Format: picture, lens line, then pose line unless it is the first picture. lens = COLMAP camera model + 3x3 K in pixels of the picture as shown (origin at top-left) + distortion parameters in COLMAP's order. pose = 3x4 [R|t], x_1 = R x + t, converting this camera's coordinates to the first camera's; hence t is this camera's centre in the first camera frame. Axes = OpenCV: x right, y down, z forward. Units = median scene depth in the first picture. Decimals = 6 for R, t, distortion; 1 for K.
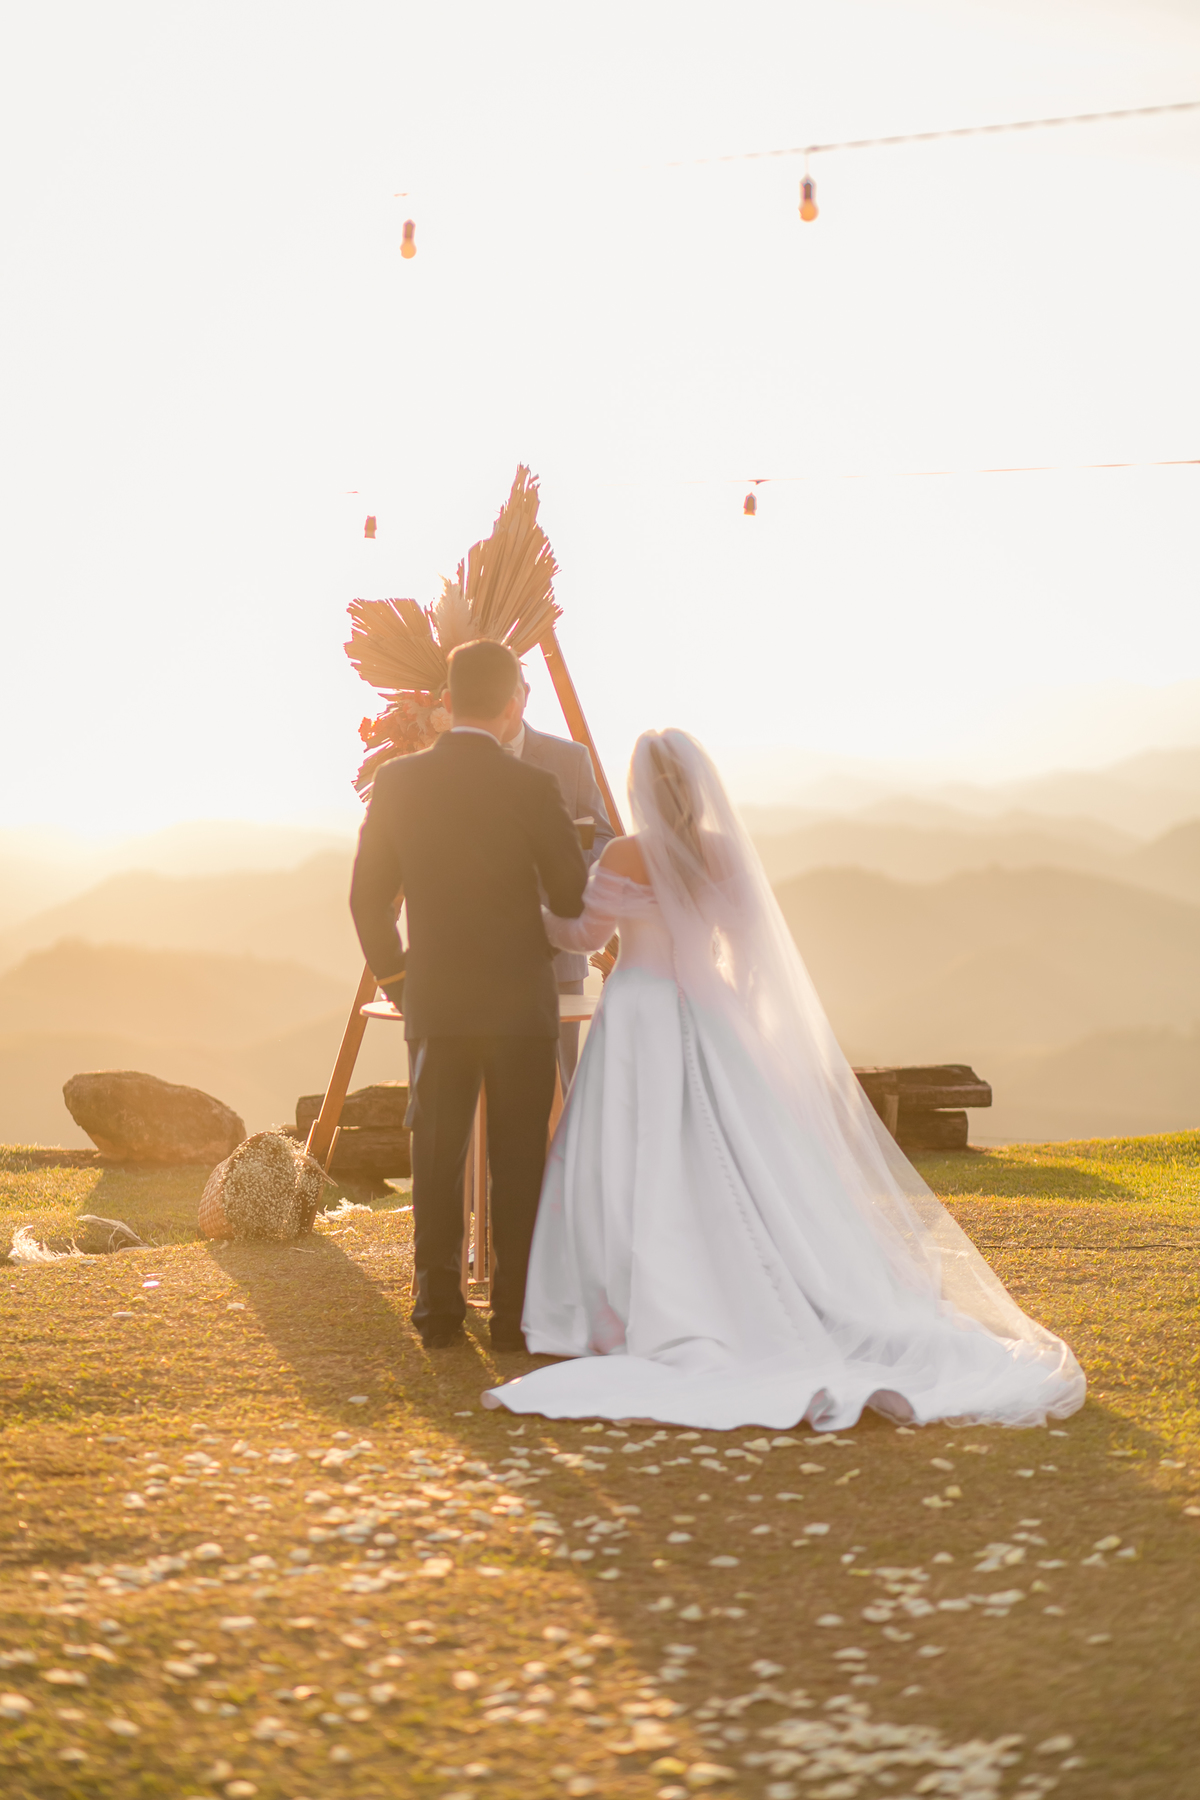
lens RADIAL K [[4313.3, 0, 600.0], [0, 4313.3, 900.0], [0, 0, 1]] dist [0.063118, 0.529851]
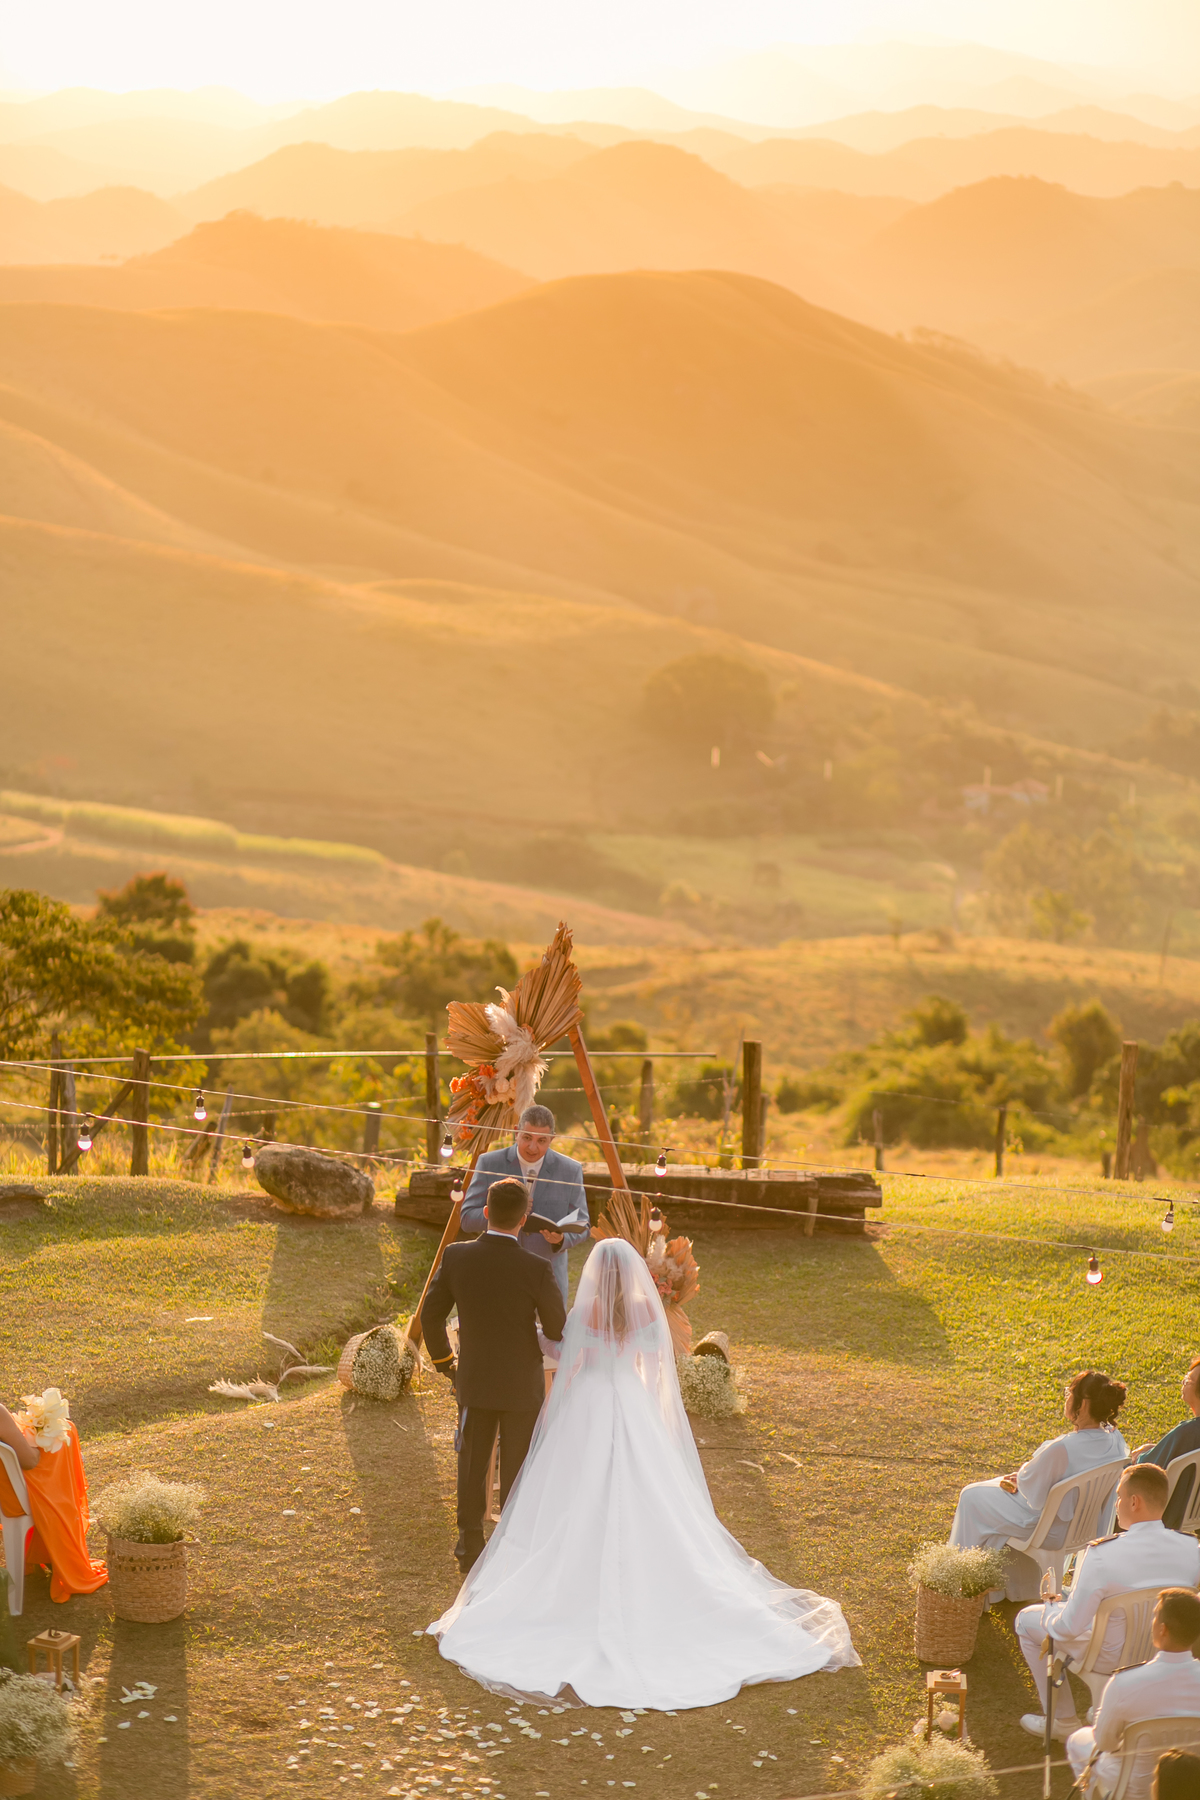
lens RADIAL K [[4506.0, 0, 600.0], [0, 4506.0, 900.0], [0, 0, 1]] dist [0.063977, 0.101686]
pose [[0.997819, 0.056979, -0.033332, 0.050066], [-0.049837, 0.981350, 0.185656, -0.415579], [0.043289, -0.183590, 0.982049, -0.608647]]
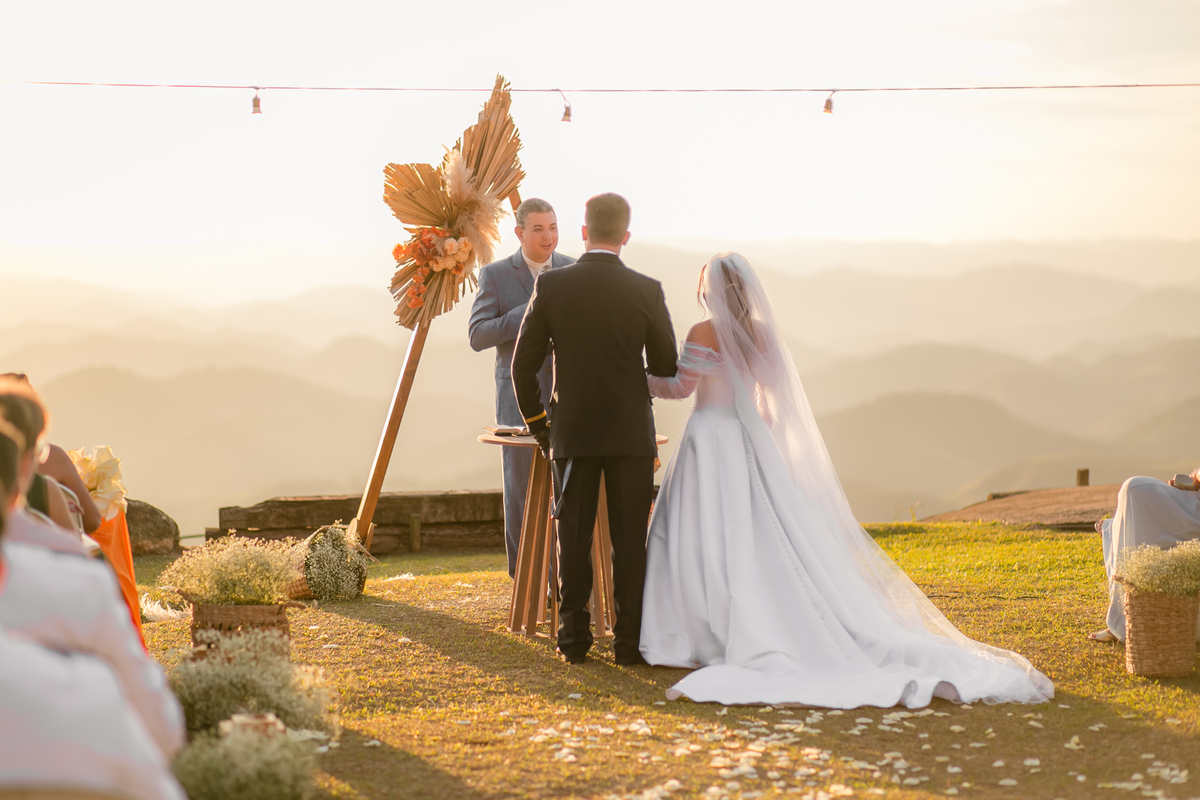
lens RADIAL K [[3004.0, 0, 600.0], [0, 3004.0, 400.0], [0, 0, 1]] dist [0.063977, 0.101686]
pose [[0.972052, 0.004806, 0.234717, -0.227067], [-0.005431, 0.999983, 0.002018, 0.008424], [-0.234704, -0.003236, 0.972062, -0.012042]]
